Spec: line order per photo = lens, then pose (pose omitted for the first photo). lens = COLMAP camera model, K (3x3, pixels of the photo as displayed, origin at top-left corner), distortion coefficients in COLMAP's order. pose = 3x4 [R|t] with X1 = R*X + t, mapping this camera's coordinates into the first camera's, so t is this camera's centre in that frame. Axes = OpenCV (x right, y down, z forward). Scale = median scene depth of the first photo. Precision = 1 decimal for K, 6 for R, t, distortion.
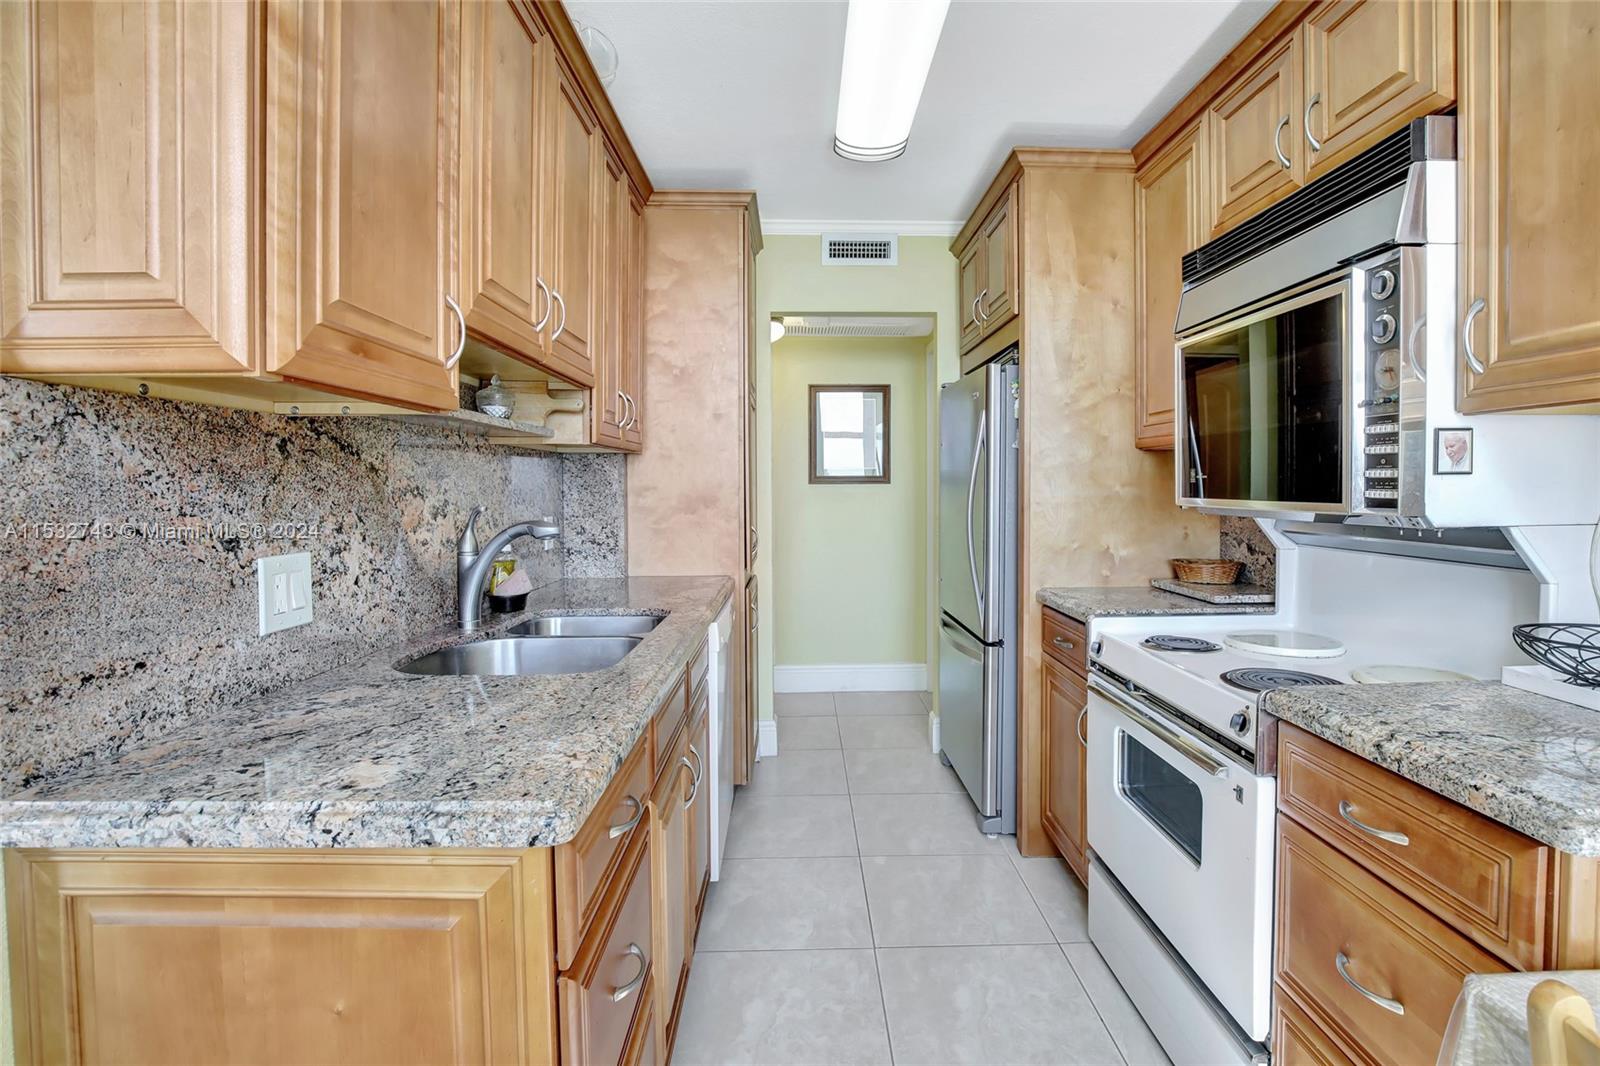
lens RADIAL K [[727.1, 0, 808.6], [0, 727.1, 521.0], [0, 0, 1]] dist [-0.024674, 0.000710]
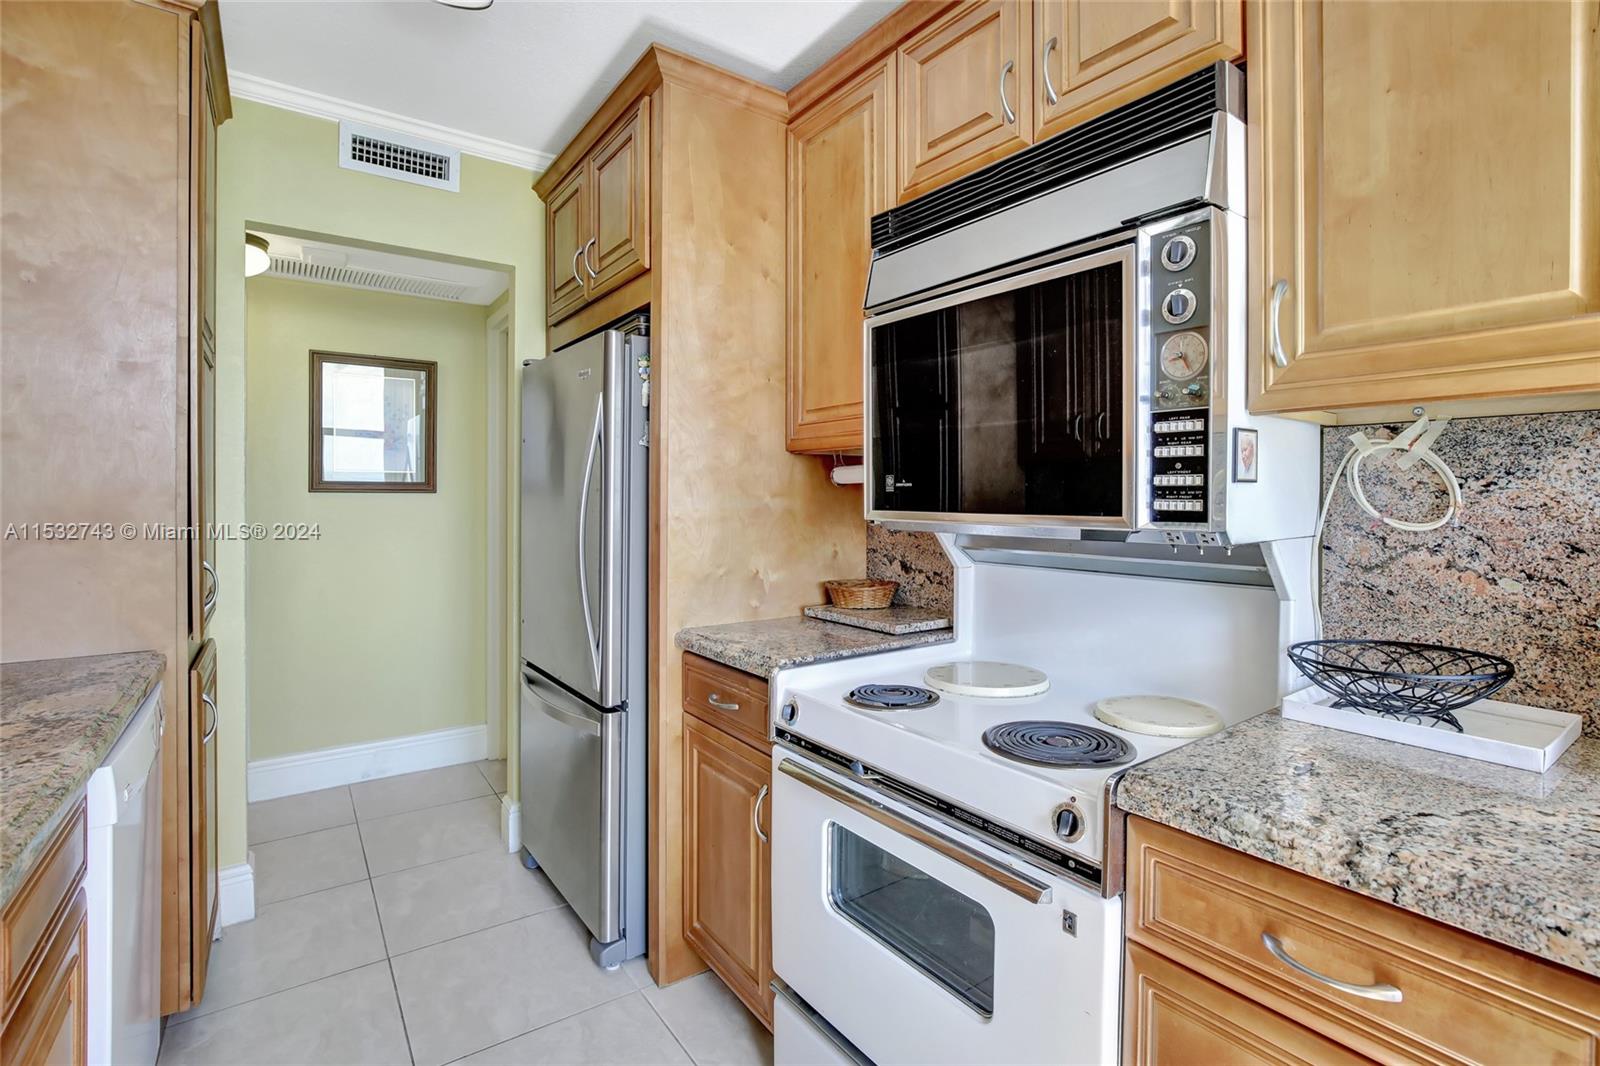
lens RADIAL K [[739.4, 0, 800.6], [0, 739.4, 503.2], [0, 0, 1]] dist [-0.030100, 0.004447]
pose [[0.820309, 0.002663, 0.571914, -0.022546], [0.021334, 0.999151, -0.035253, -0.011038], [-0.571522, 0.041120, 0.819556, 0.311352]]
